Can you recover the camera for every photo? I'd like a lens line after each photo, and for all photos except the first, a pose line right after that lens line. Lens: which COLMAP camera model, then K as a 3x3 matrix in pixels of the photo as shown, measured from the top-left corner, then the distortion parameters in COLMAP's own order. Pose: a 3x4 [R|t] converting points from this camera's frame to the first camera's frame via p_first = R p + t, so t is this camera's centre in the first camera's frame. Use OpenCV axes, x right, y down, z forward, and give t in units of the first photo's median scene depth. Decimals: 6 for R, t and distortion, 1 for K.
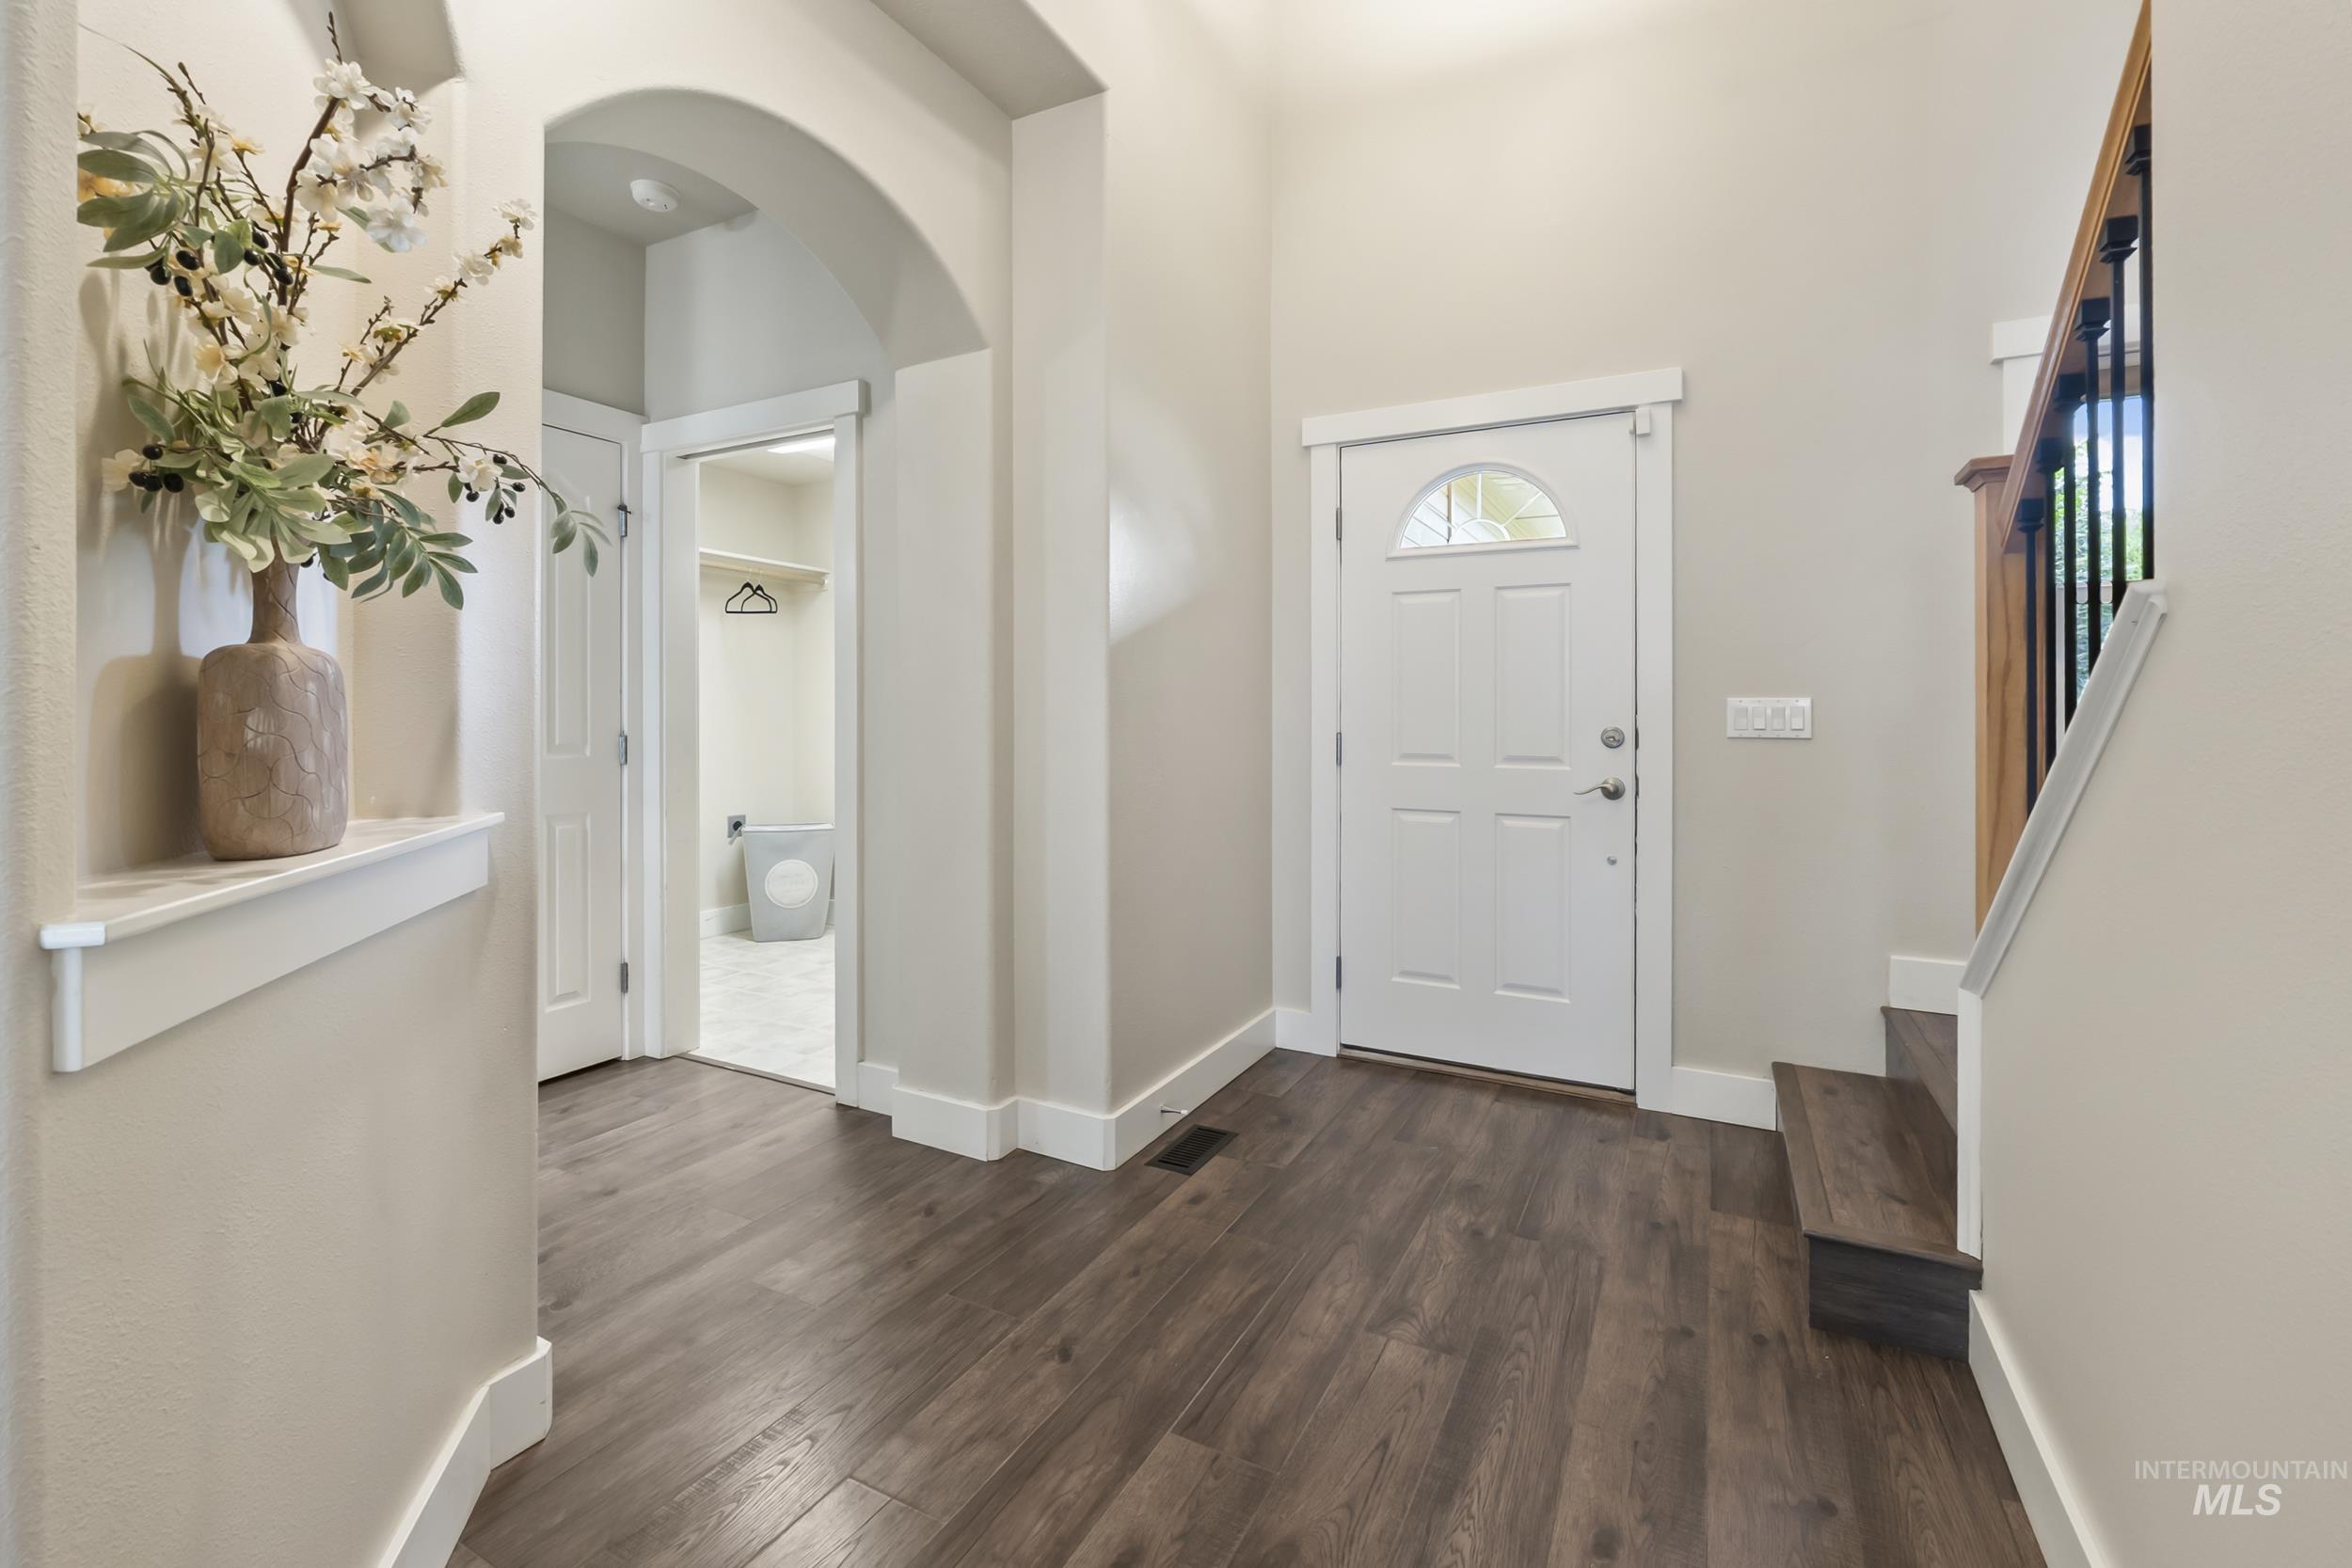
lens RADIAL K [[1006.0, 0, 1177.7], [0, 1006.0, 719.8], [0, 0, 1]] dist [-0.003138, -0.000288]
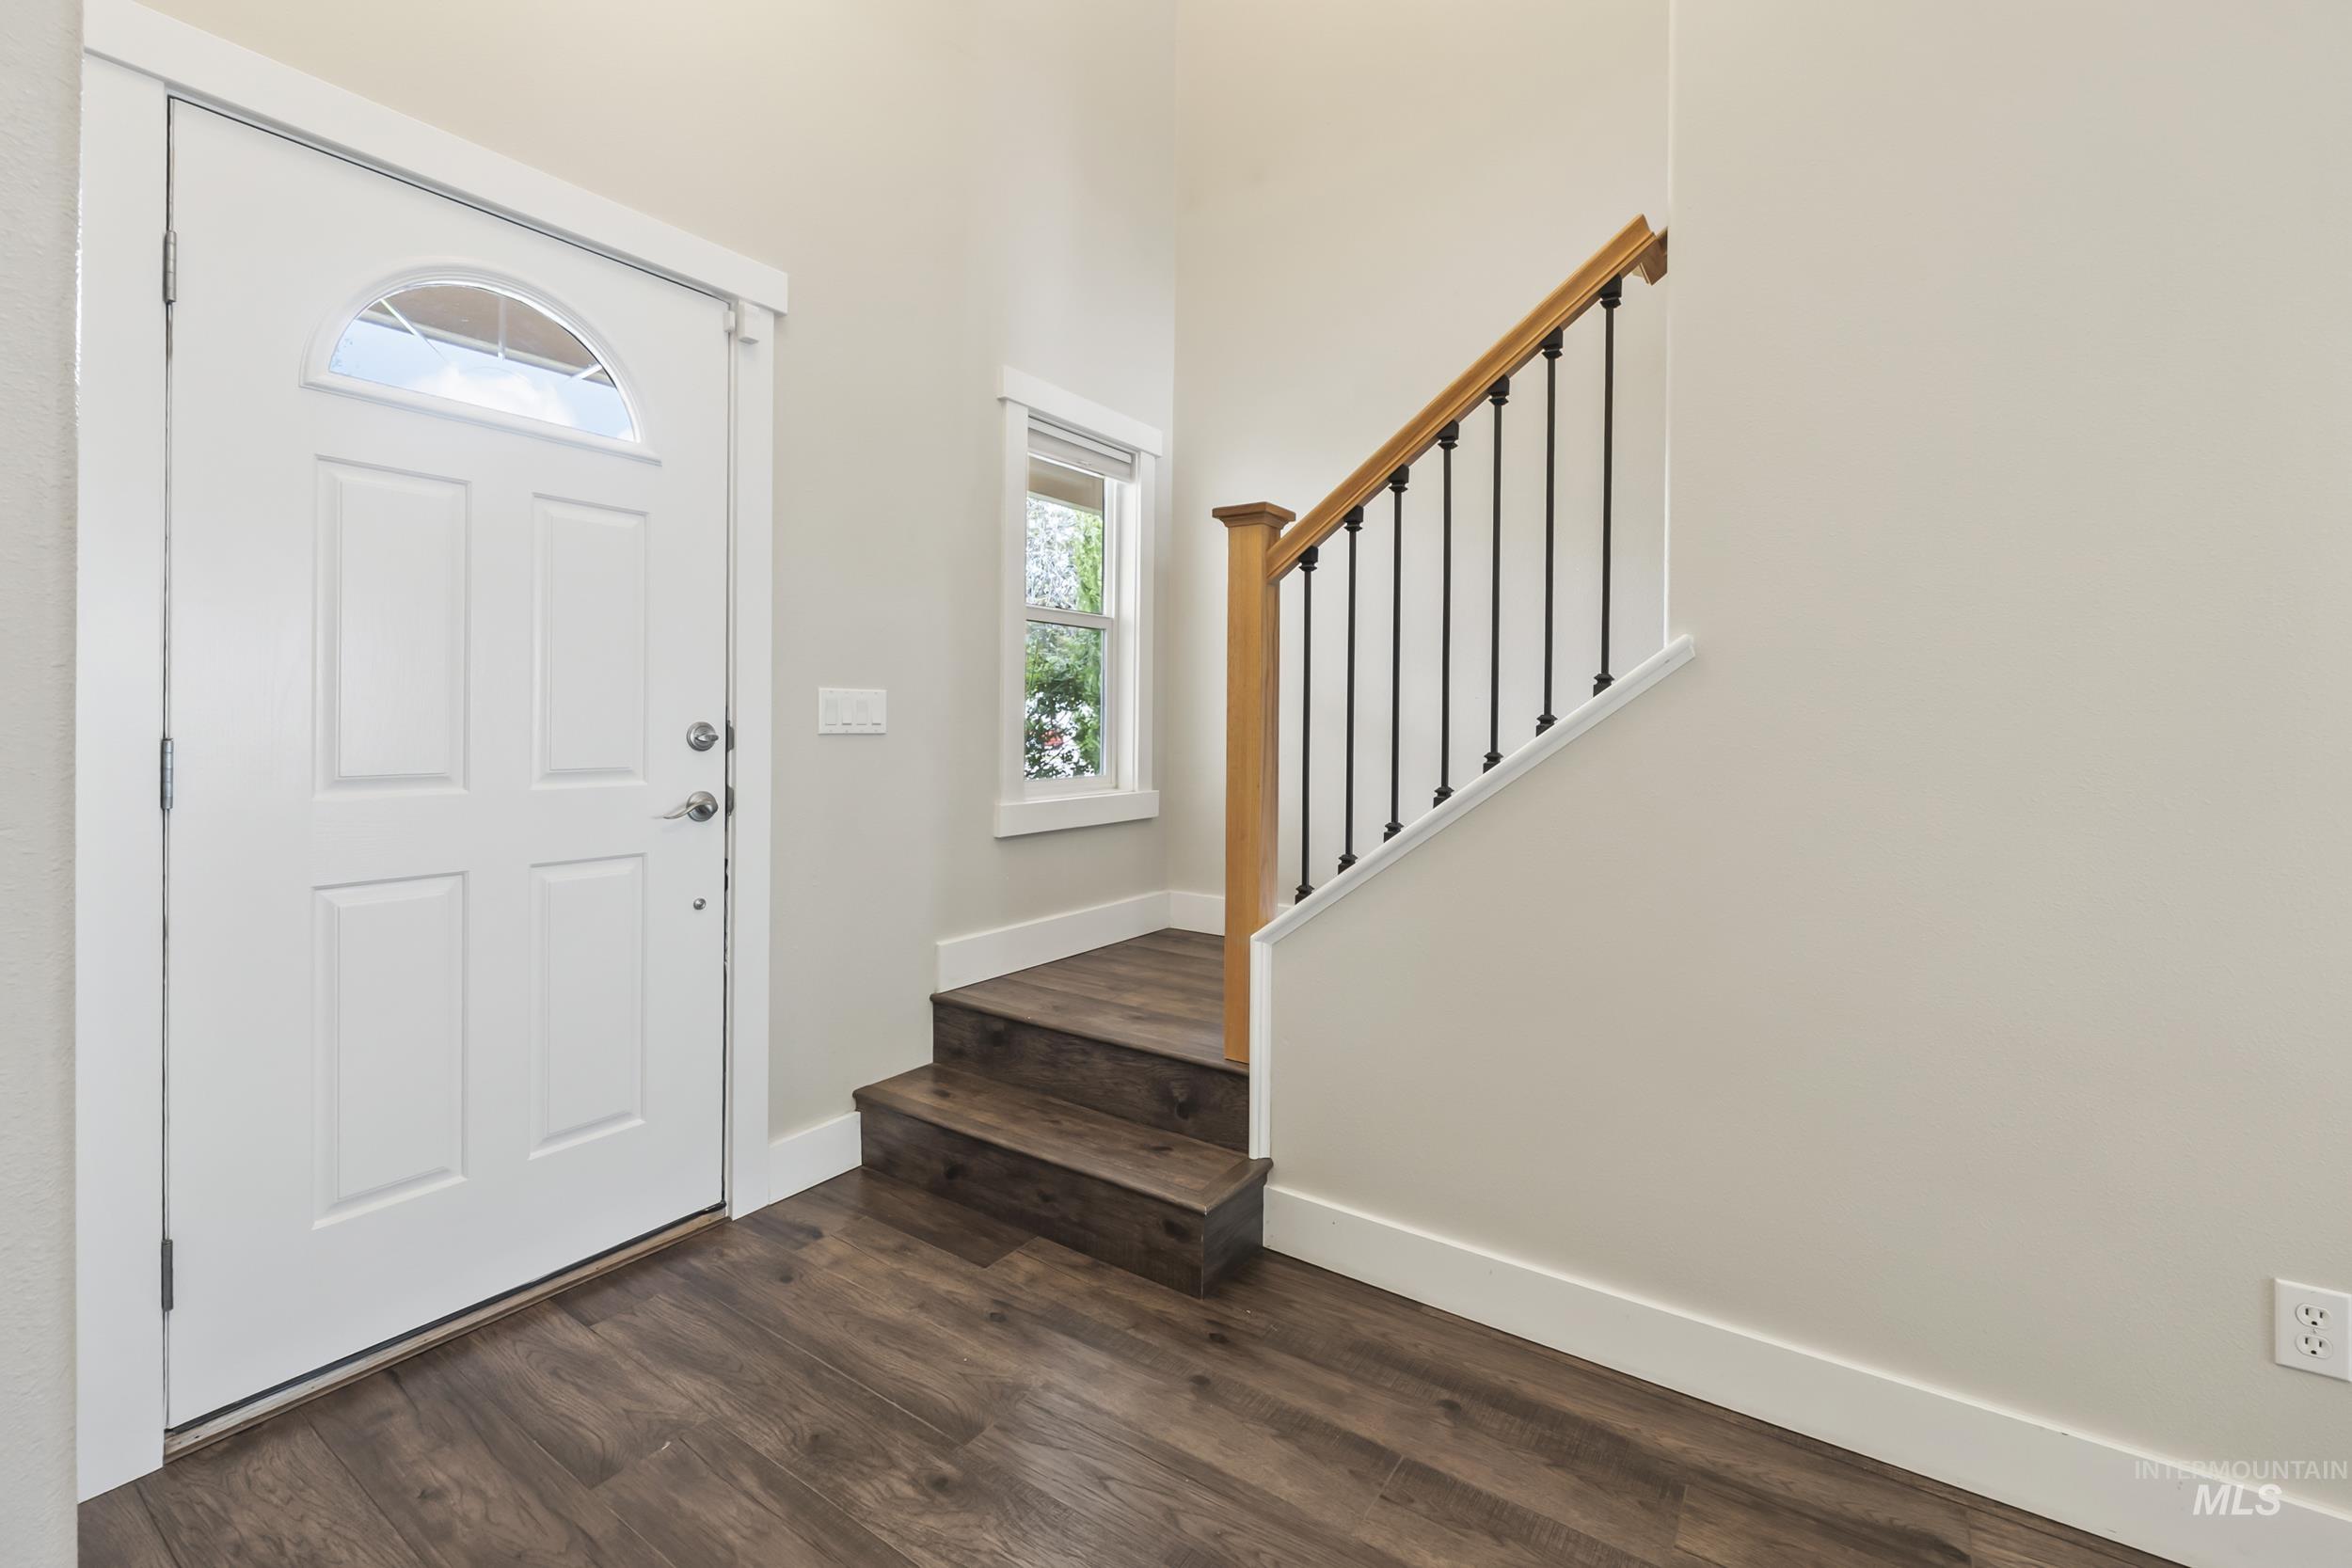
lens RADIAL K [[1008.3, 0, 1188.3], [0, 1008.3, 722.5], [0, 0, 1]] dist [-0.000750, -0.000154]
pose [[0.118122, -0.008738, 0.992961, -0.285441], [-0.010711, 0.999892, 0.010073, -0.004134], [-0.992941, -0.011826, 0.118015, 0.629574]]
